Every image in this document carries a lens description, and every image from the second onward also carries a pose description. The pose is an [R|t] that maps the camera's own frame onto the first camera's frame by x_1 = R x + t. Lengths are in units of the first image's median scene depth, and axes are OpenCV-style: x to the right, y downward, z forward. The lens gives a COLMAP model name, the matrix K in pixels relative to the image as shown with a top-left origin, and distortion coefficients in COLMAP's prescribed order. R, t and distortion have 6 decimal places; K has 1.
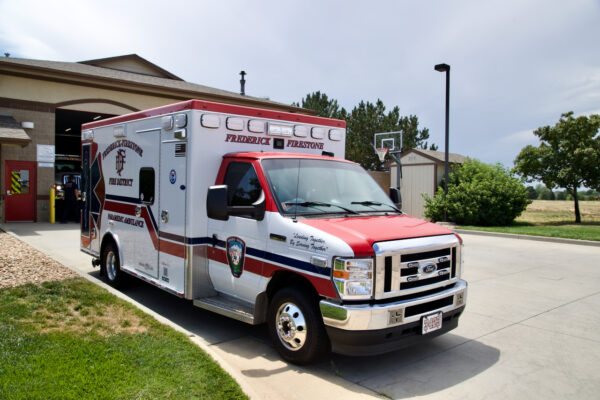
lens RADIAL K [[480.7, 0, 300.0], [0, 480.7, 200.0], [0, 0, 1]] dist [-0.028236, 0.006098]
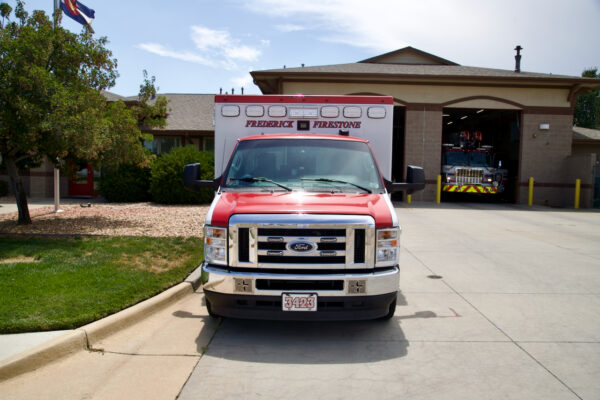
lens RADIAL K [[464.0, 0, 296.2], [0, 464.0, 202.0], [0, 0, 1]] dist [-0.045901, 0.004363]
pose [[0.750978, 0.044896, -0.658800, 0.689447], [-0.020910, 0.998802, 0.044231, 0.008713], [0.659996, -0.019441, 0.751017, 0.228069]]
